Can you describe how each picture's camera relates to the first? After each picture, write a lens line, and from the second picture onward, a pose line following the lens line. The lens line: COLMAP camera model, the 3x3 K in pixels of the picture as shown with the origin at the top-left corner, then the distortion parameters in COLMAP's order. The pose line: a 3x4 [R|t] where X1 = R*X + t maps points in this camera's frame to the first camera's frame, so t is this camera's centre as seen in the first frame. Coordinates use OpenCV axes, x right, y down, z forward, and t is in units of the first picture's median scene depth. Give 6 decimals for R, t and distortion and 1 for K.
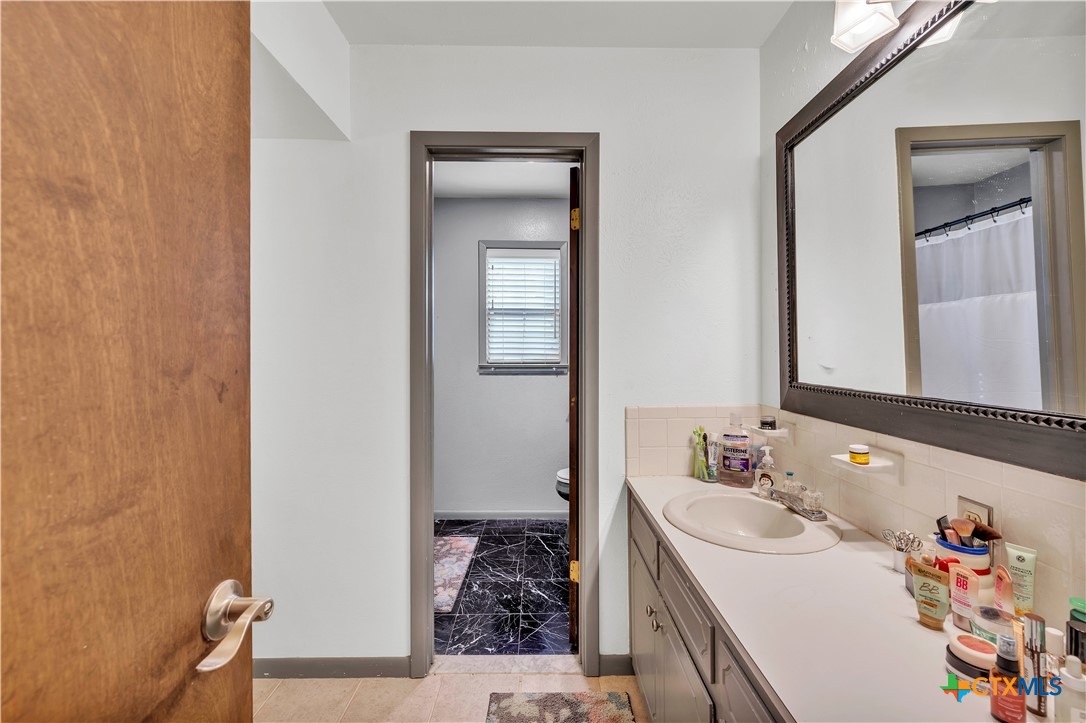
lens RADIAL K [[433.2, 0, 530.4], [0, 433.2, 347.2], [0, 0, 1]] dist [0.001959, 0.000301]
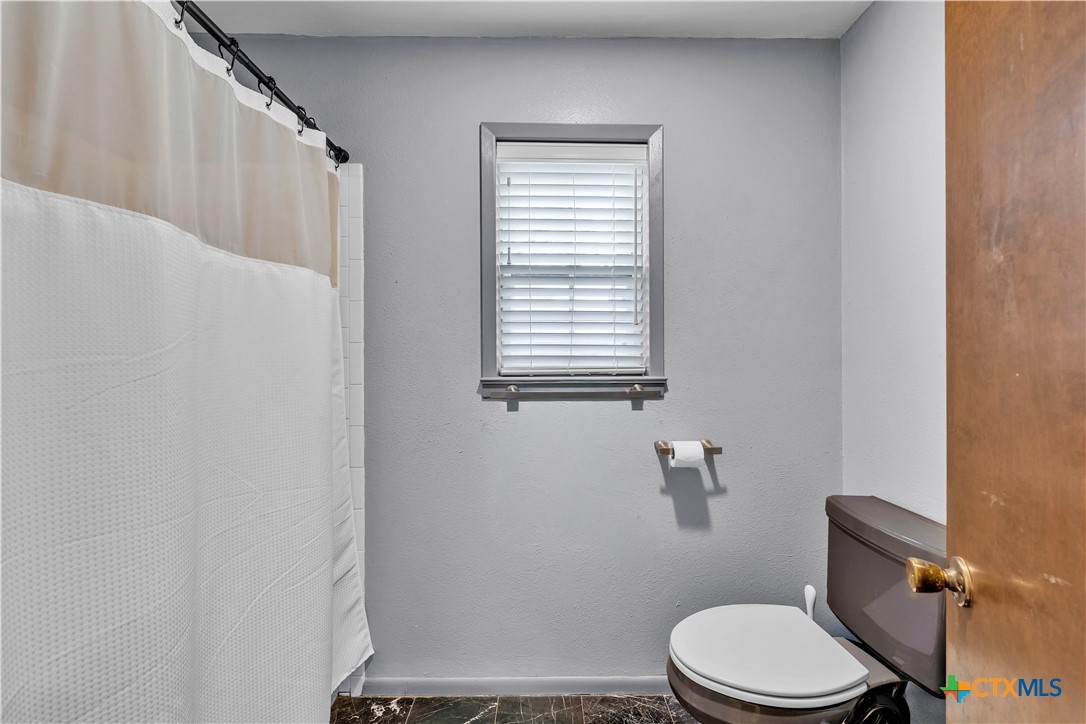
lens RADIAL K [[433.2, 0, 535.5], [0, 433.2, 359.0], [0, 0, 1]] dist [0.001959, 0.000301]
pose [[0.999895, -0.000978, 0.014485, -0.064333], [0.000665, 0.999767, 0.021567, 0.007094], [-0.014502, -0.021555, 0.999662, 0.502633]]
